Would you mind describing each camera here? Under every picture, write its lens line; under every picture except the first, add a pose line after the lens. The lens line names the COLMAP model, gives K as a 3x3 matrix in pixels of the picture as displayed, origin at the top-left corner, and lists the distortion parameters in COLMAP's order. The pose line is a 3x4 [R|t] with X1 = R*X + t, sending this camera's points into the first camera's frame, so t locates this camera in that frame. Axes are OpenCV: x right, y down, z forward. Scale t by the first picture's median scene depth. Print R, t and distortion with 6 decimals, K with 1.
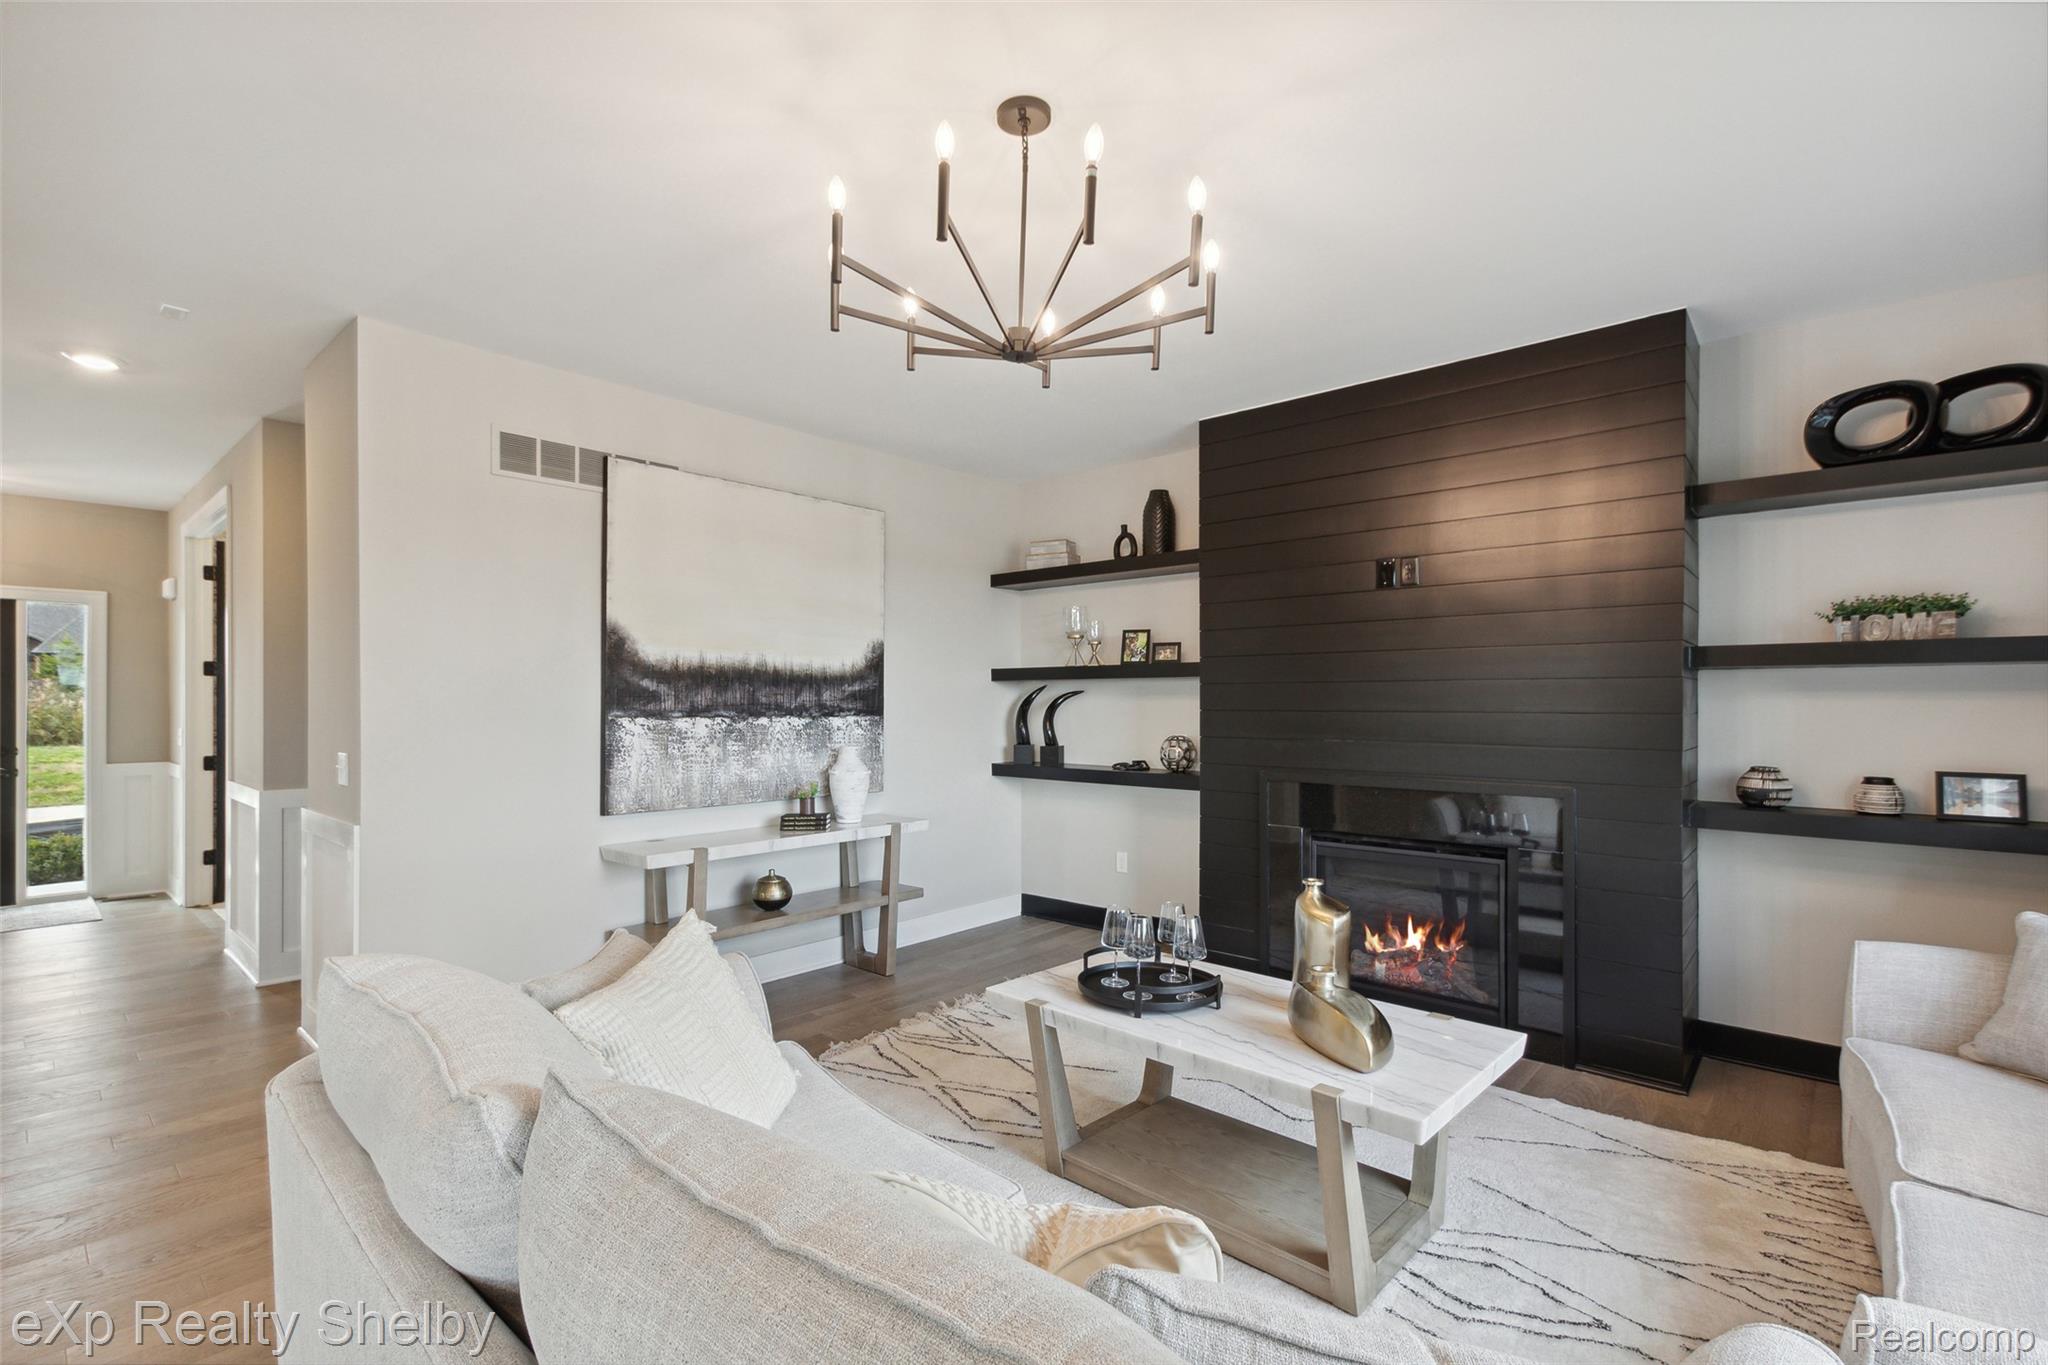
lens RADIAL K [[943.3, 0, 1026.6], [0, 943.3, 700.1], [0, 0, 1]] dist [-0.001192, -0.000327]
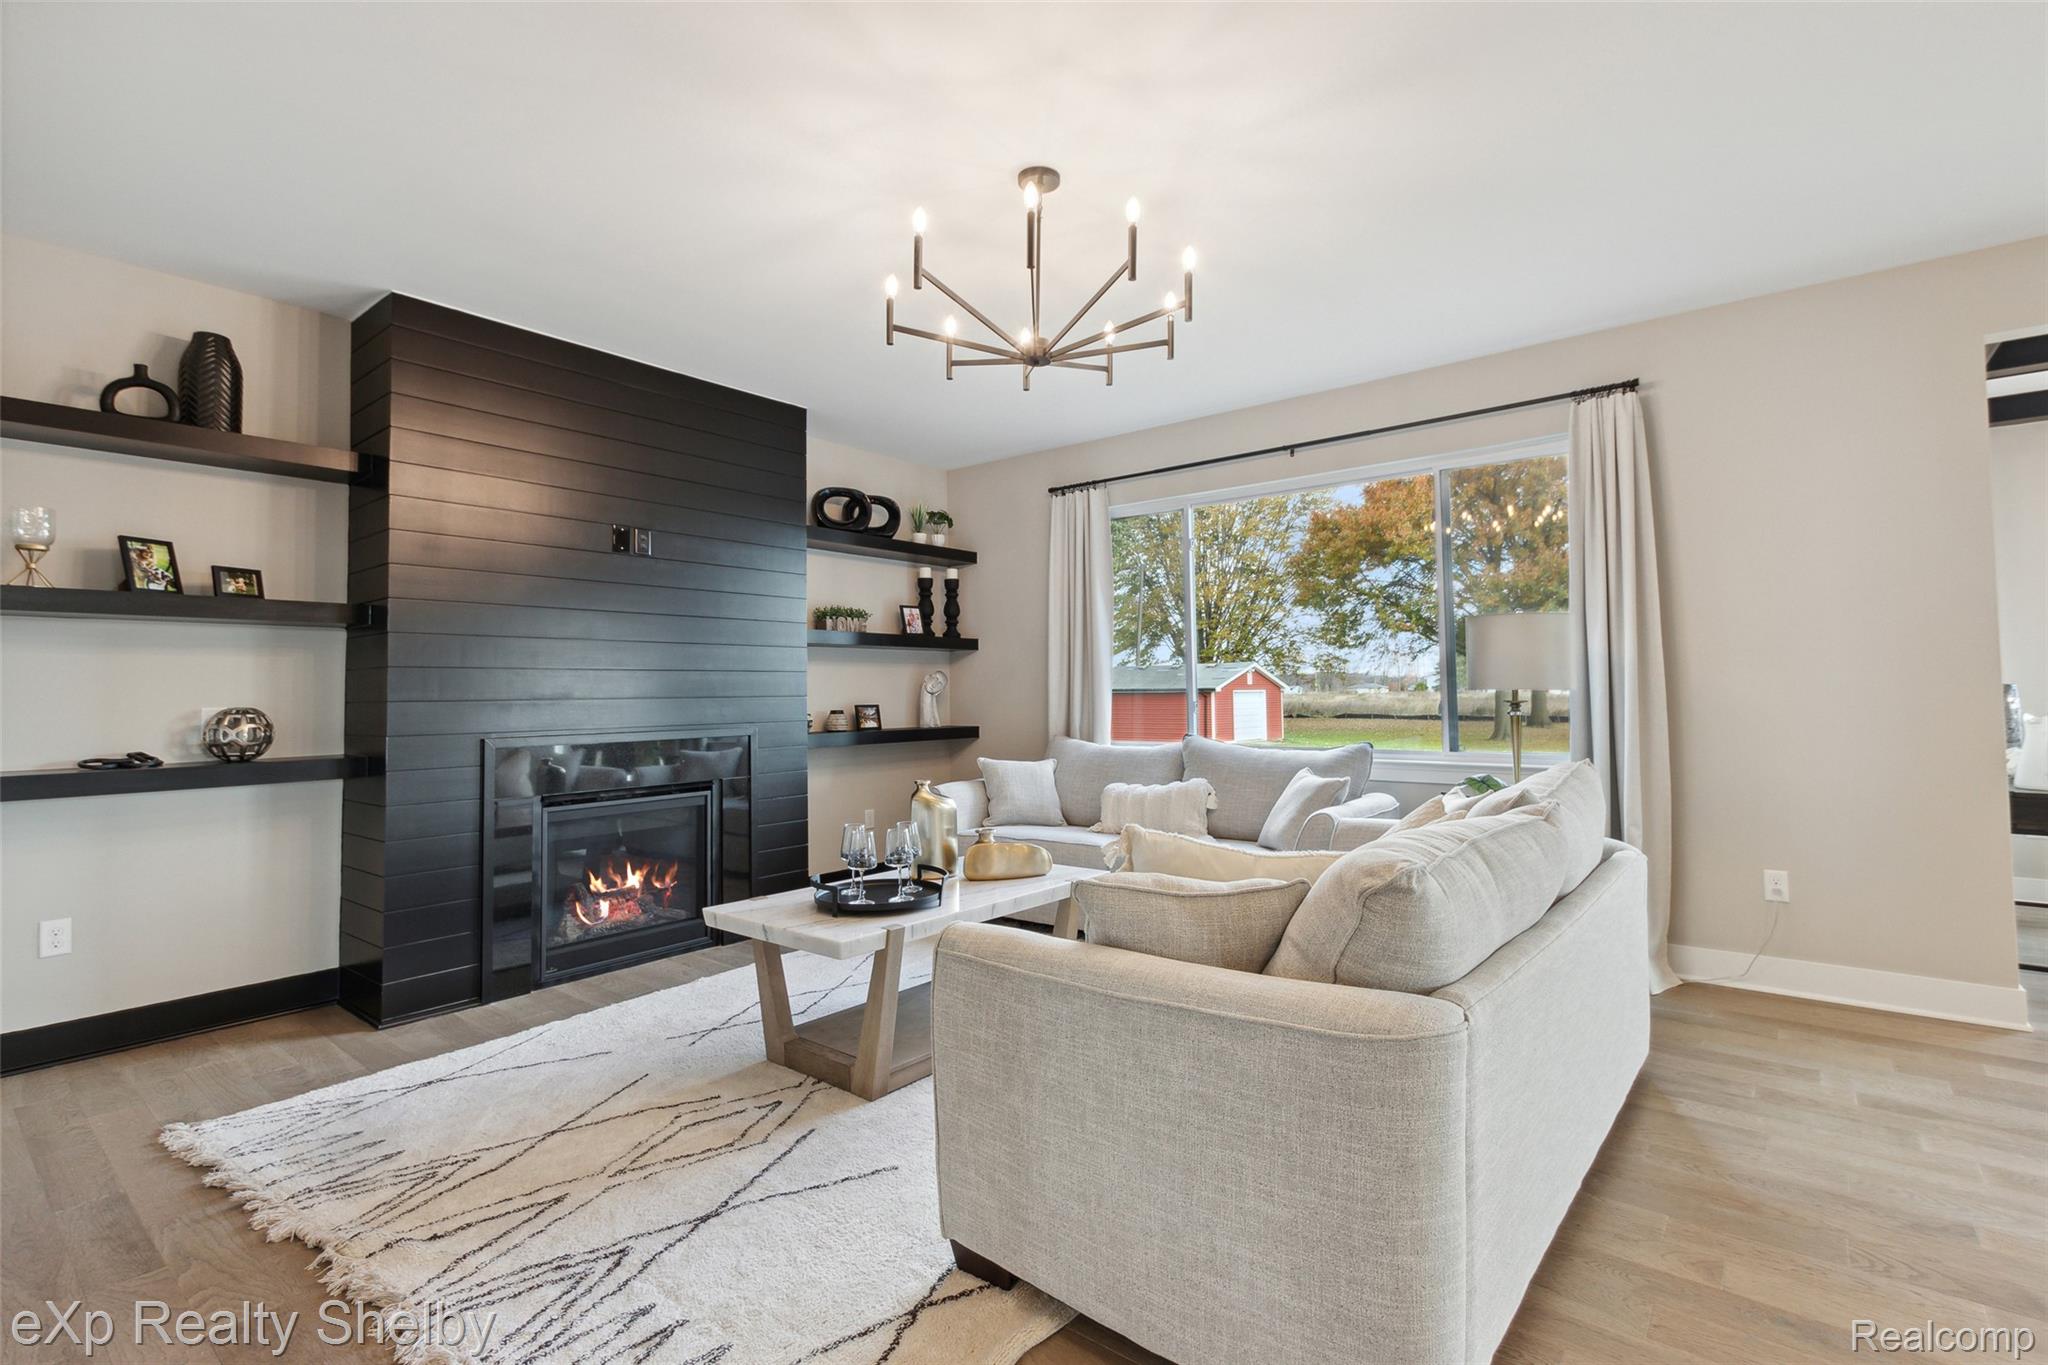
lens RADIAL K [[954.0, 0, 1045.3], [0, 954.0, 646.5], [0, 0, 1]] dist [0.002105, 0.000328]
pose [[-0.073394, 0.047630, 0.996165, -0.709710], [0.012317, 0.998826, -0.046850, 0.041702], [-0.997227, 0.008831, -0.073895, 0.604432]]
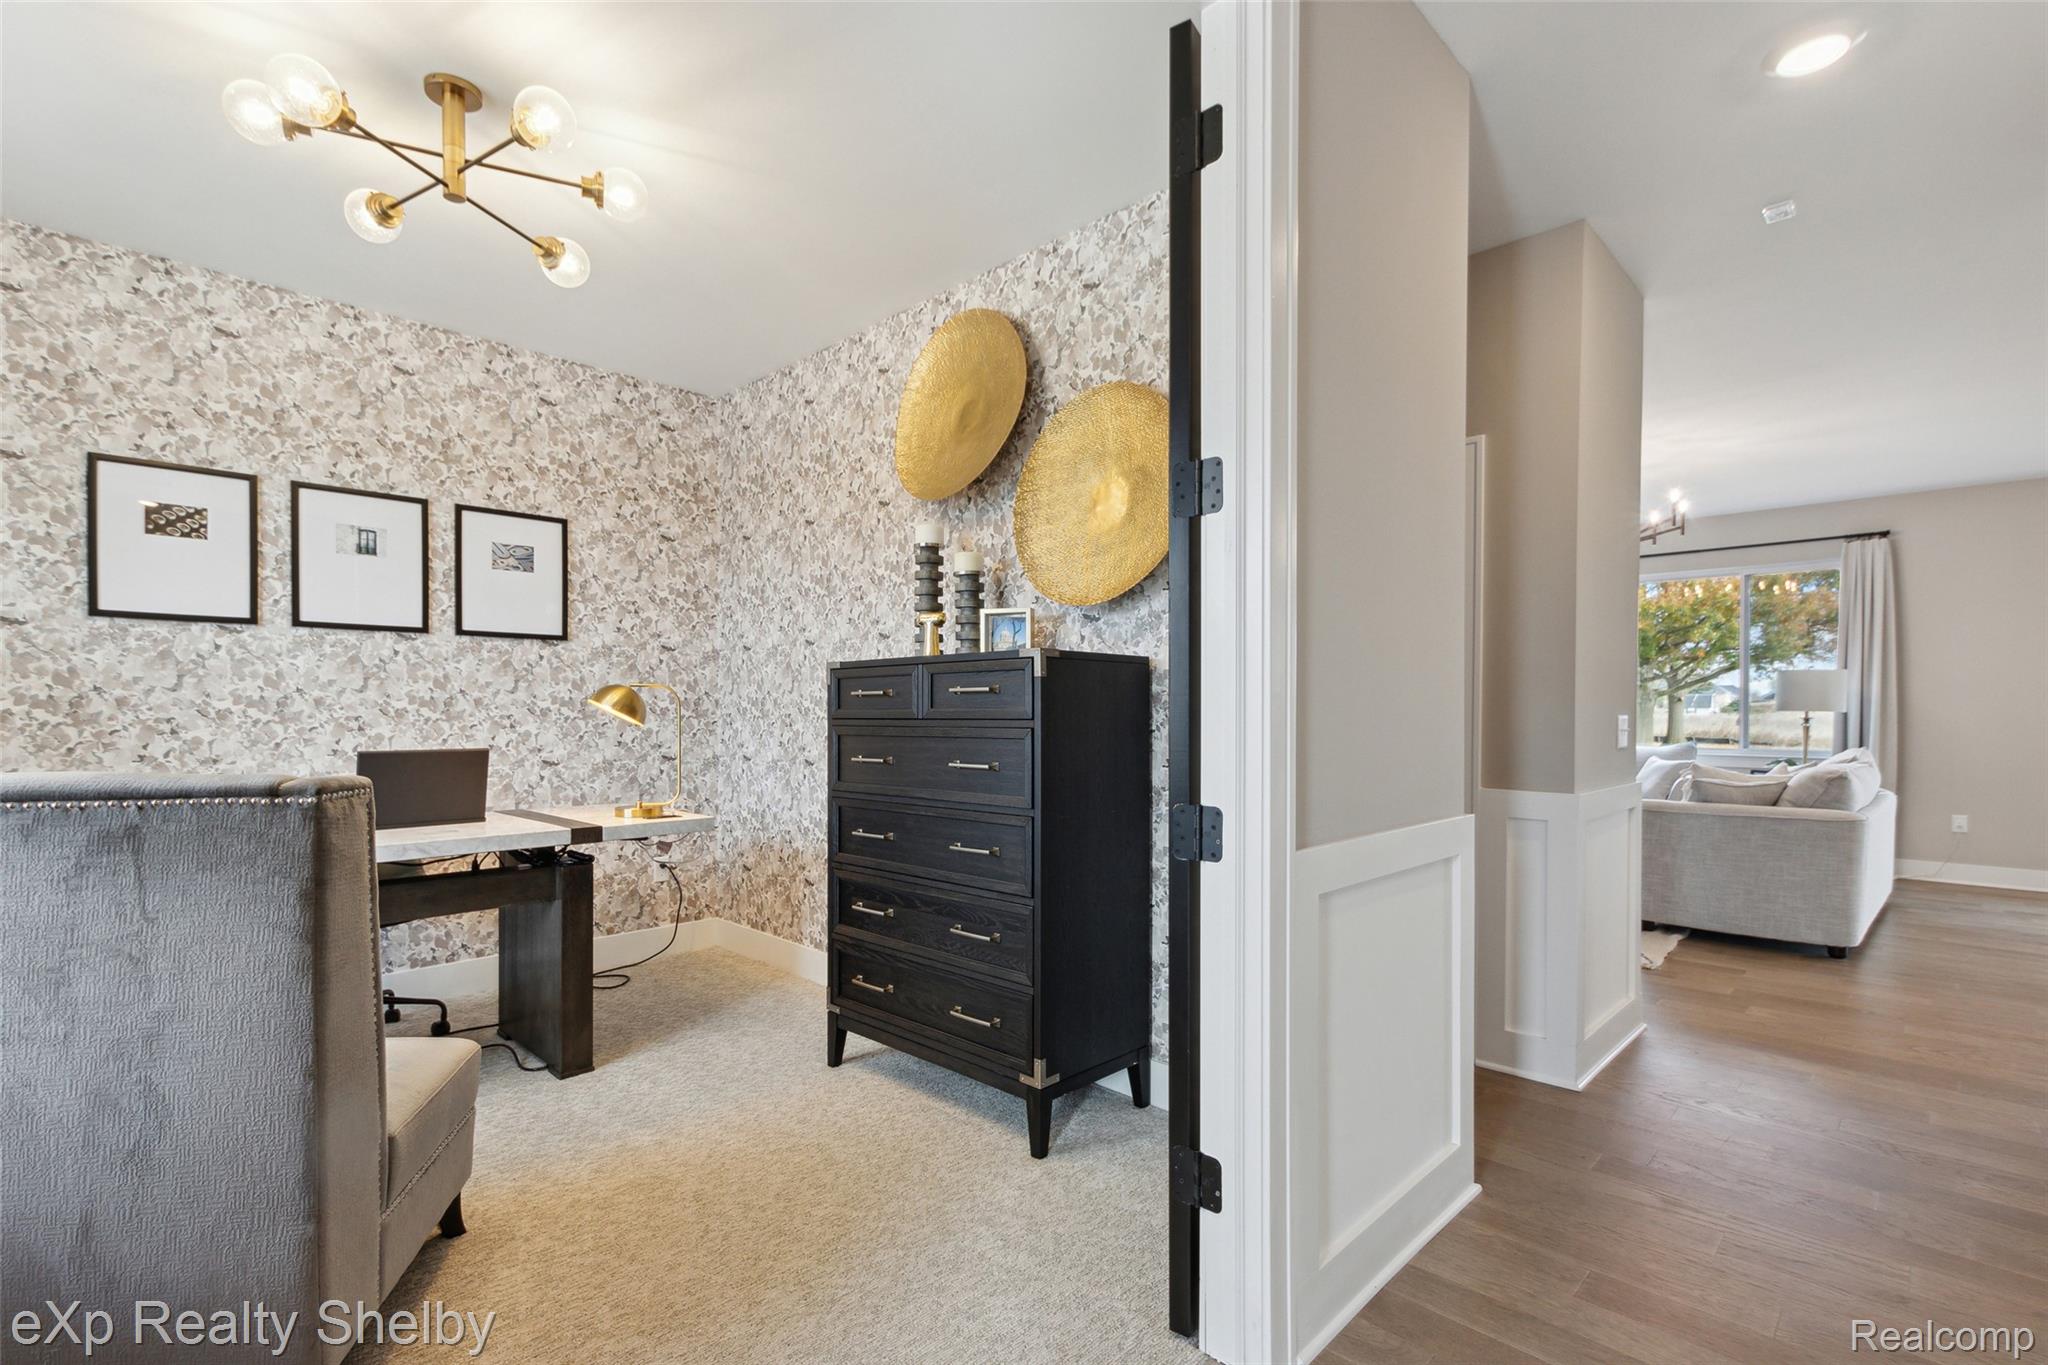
lens RADIAL K [[960.7, 0, 1020.1], [0, 960.7, 717.6], [0, 0, 1]] dist [0.000479, -0.000227]
pose [[0.030631, -0.012016, 0.999459, -1.757514], [-0.000419, 0.999927, 0.012035, 0.035804], [-0.999531, -0.000787, 0.030623, 1.619797]]
